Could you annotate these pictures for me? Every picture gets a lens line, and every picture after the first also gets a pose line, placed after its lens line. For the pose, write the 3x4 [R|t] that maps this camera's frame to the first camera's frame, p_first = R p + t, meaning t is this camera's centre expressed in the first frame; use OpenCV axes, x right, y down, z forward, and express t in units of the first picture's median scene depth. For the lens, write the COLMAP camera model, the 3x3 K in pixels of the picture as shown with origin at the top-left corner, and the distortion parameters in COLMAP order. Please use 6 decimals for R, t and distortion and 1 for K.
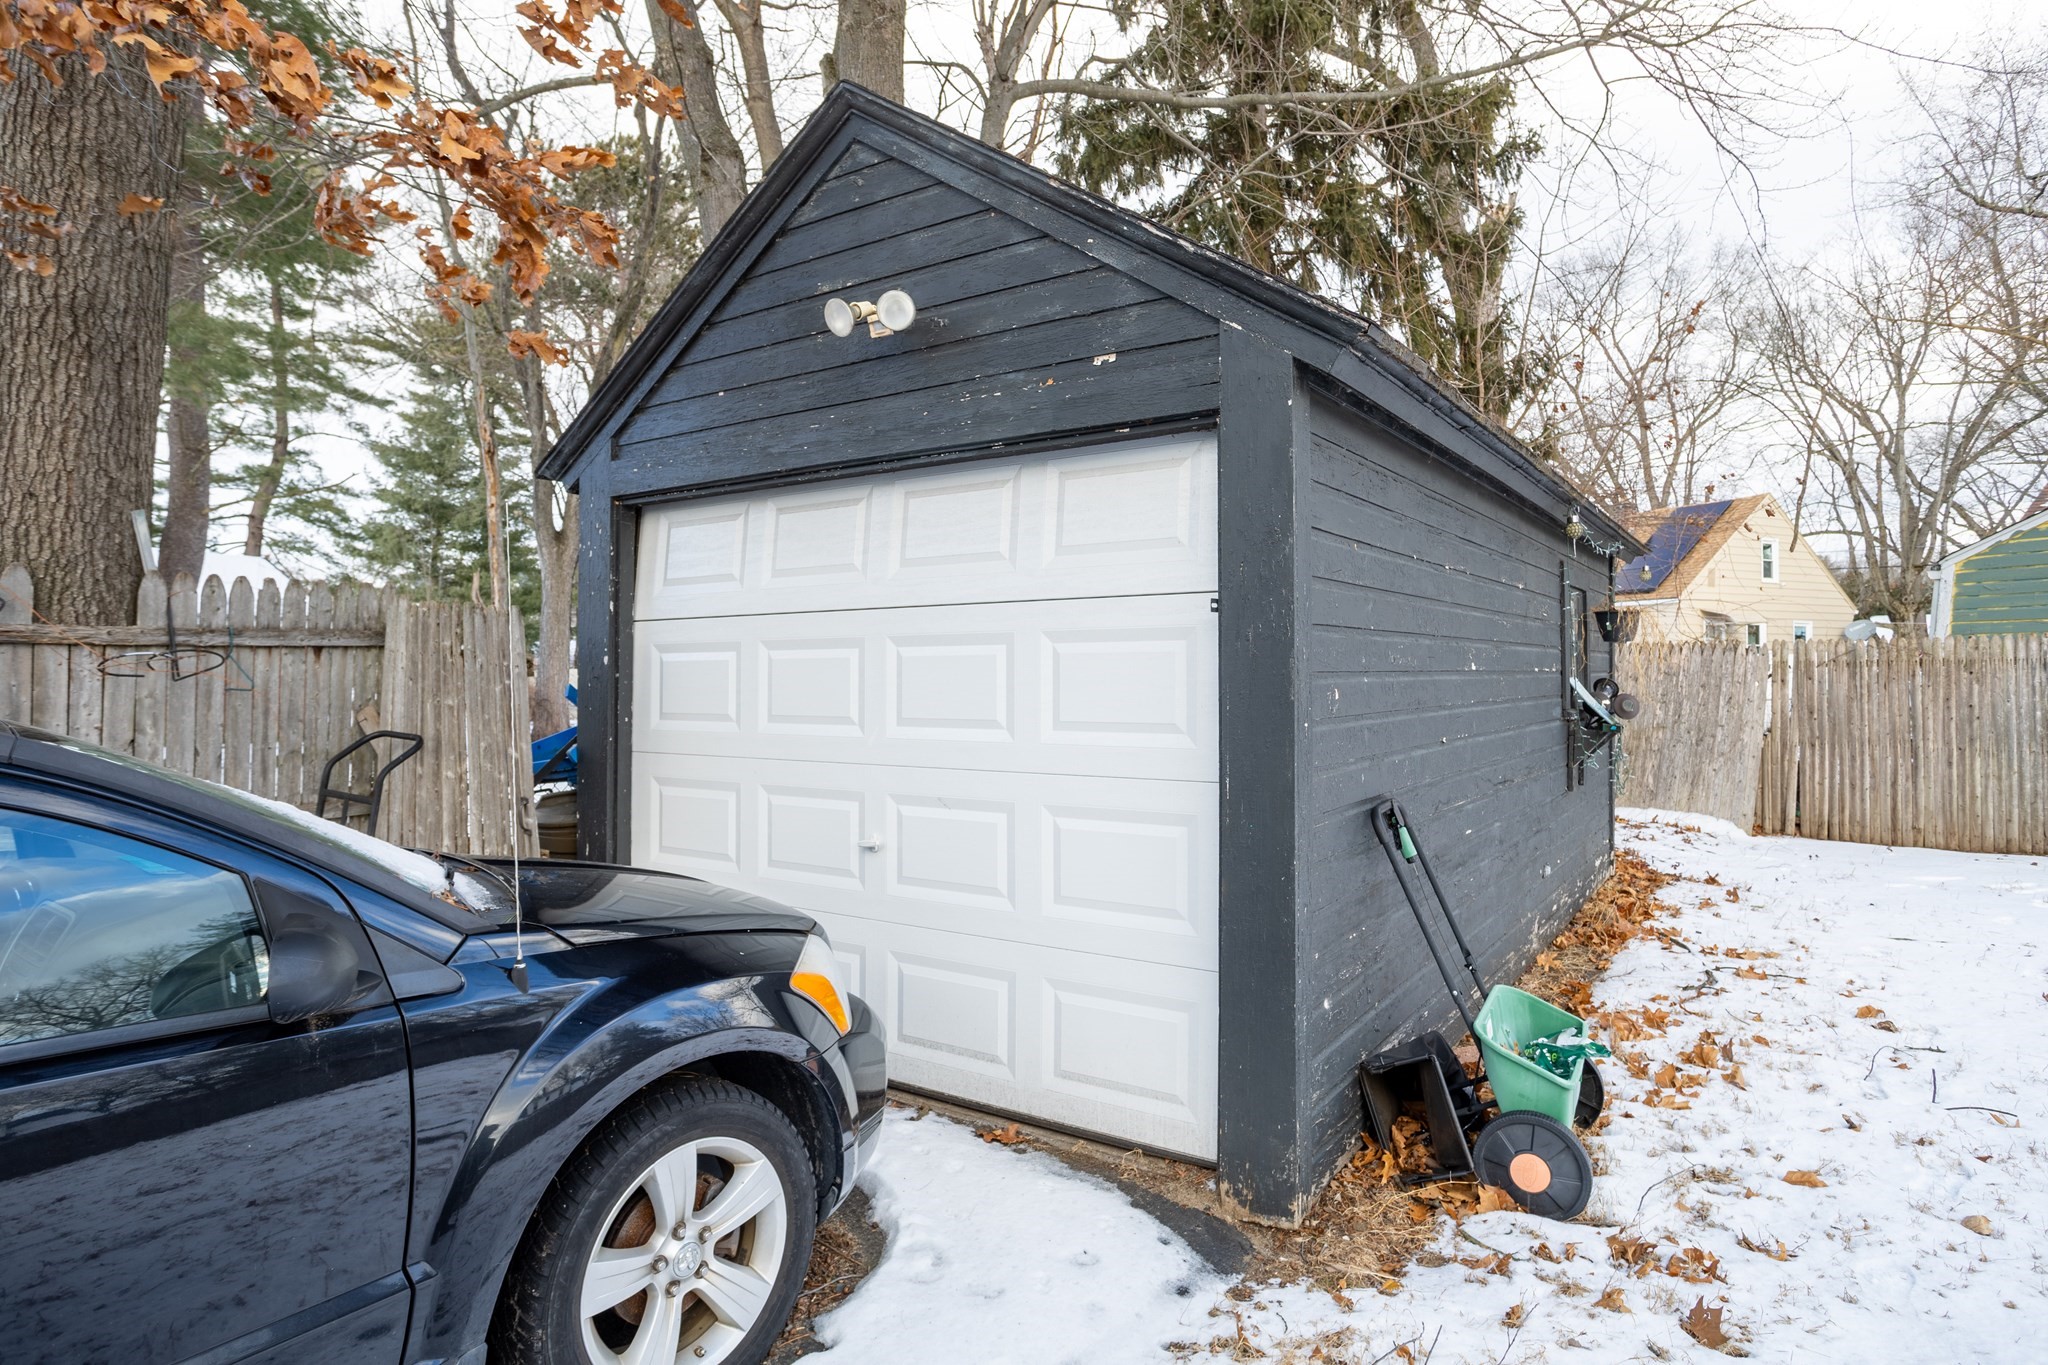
lens RADIAL K [[1136.3, 0, 1027.6], [0, 1136.3, 673.6], [0, 0, 1]] dist [-0.041237, 0.030307]
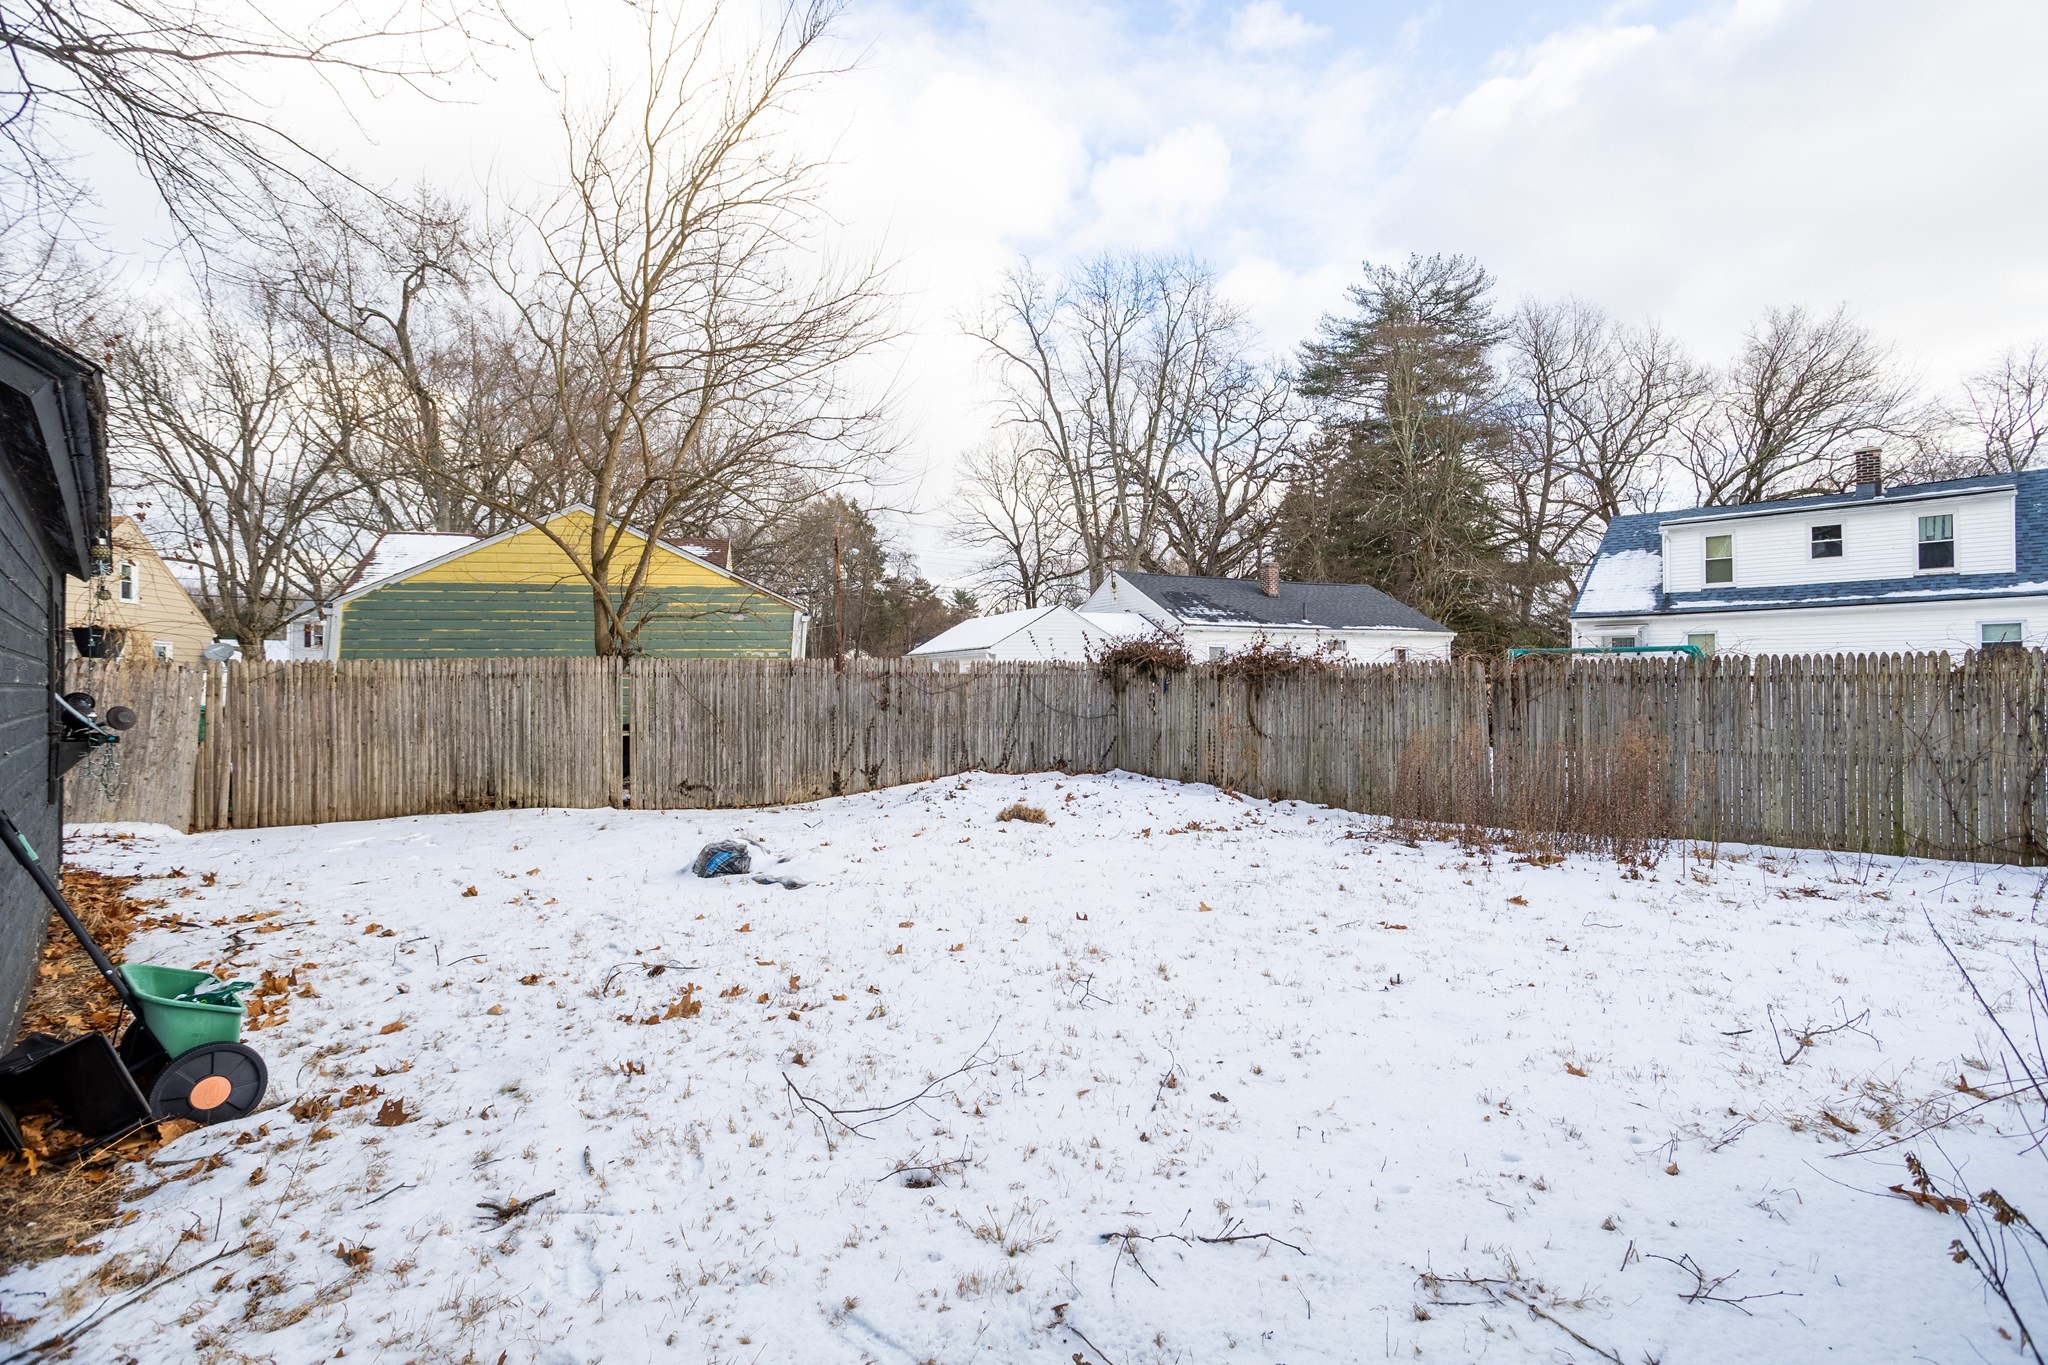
lens RADIAL K [[981.0, 0, 1020.5], [0, 981.0, 667.6], [0, 0, 1]] dist [-0.034364, 0.015135]
pose [[0.229486, 0.016899, 0.973165, -0.110032], [0.006427, 0.999801, -0.018877, 0.002659], [-0.973291, 0.010586, 0.229332, -0.029117]]
